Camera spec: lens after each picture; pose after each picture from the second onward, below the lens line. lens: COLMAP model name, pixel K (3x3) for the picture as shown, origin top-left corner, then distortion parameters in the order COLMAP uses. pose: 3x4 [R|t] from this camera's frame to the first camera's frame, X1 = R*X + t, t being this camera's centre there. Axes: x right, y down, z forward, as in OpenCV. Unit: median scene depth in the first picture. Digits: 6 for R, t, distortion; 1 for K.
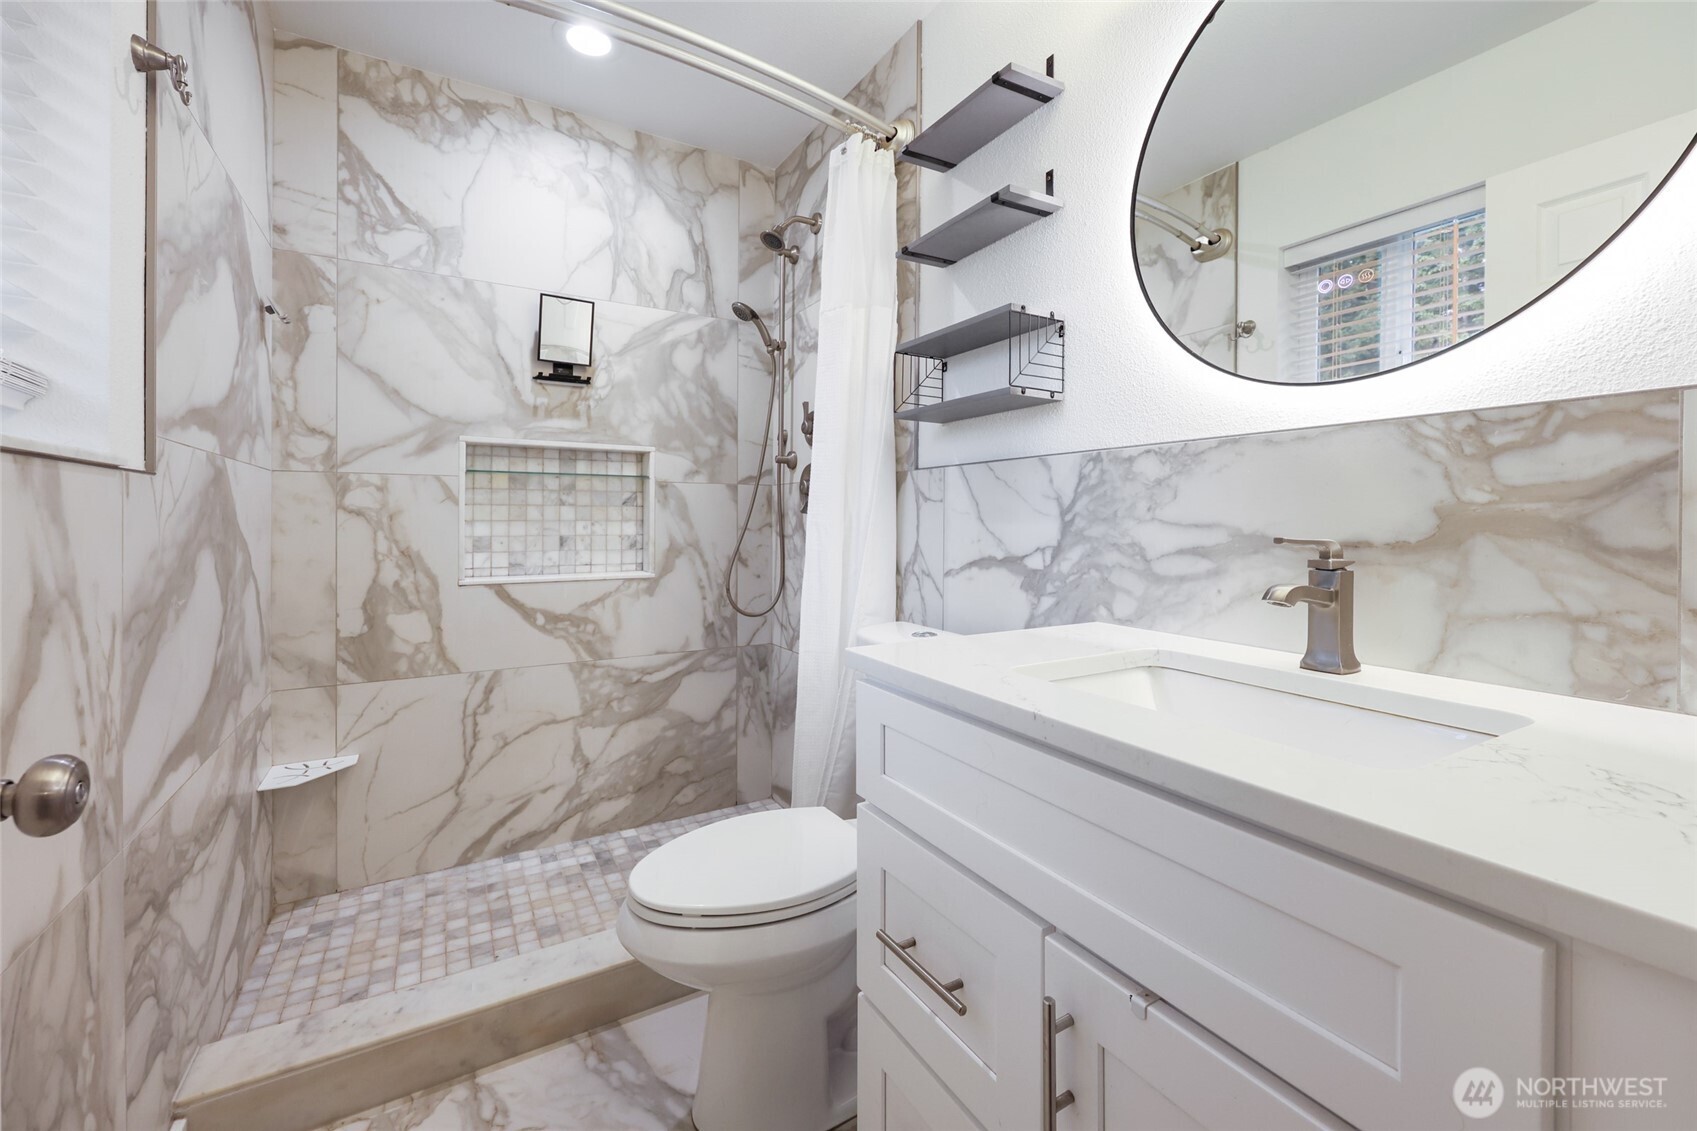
lens RADIAL K [[718.8, 0, 850.6], [0, 718.8, 556.6], [0, 0, 1]] dist [0.000223, -0.000572]
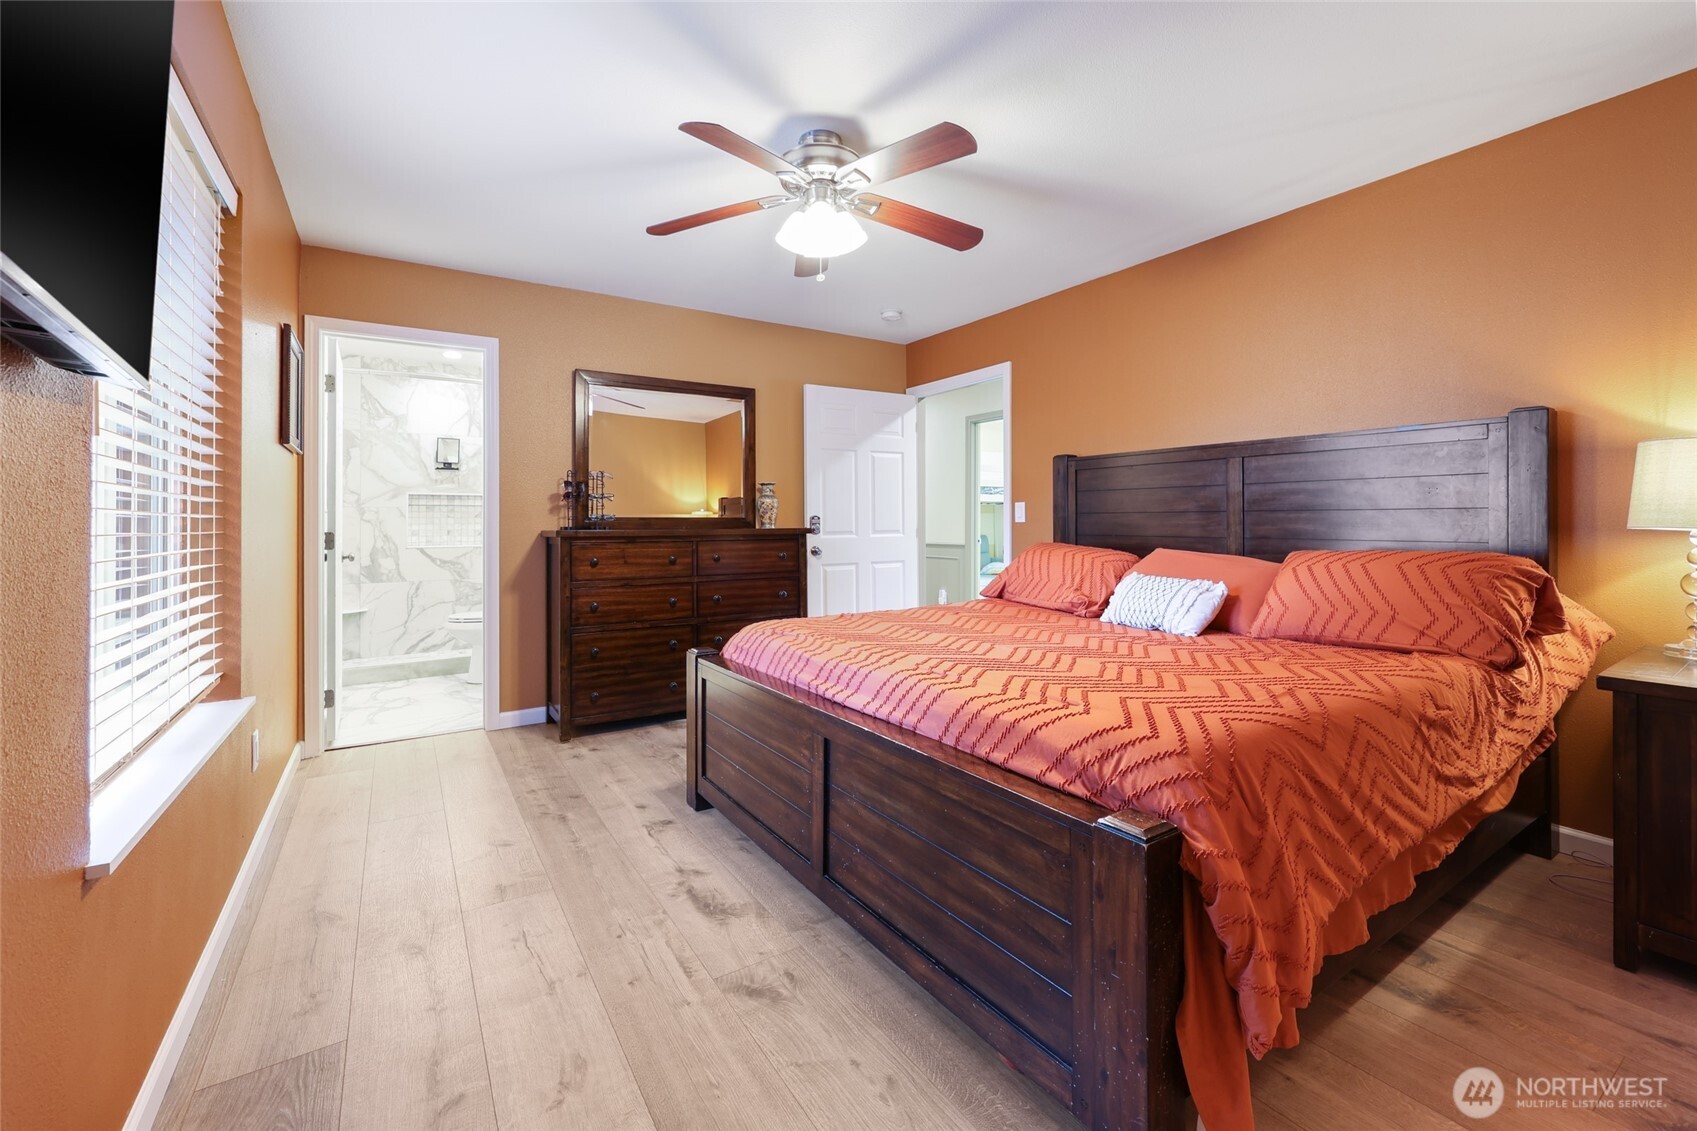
lens RADIAL K [[718.8, 0, 845.5], [0, 718.8, 551.7], [0, 0, 1]] dist [0.000223, -0.000572]
pose [[0.999450, -0.000242, 0.033171, 0.960564], [0.000294, 0.999999, -0.001549, 0.054914], [-0.033171, 0.001558, 0.999448, -1.655850]]
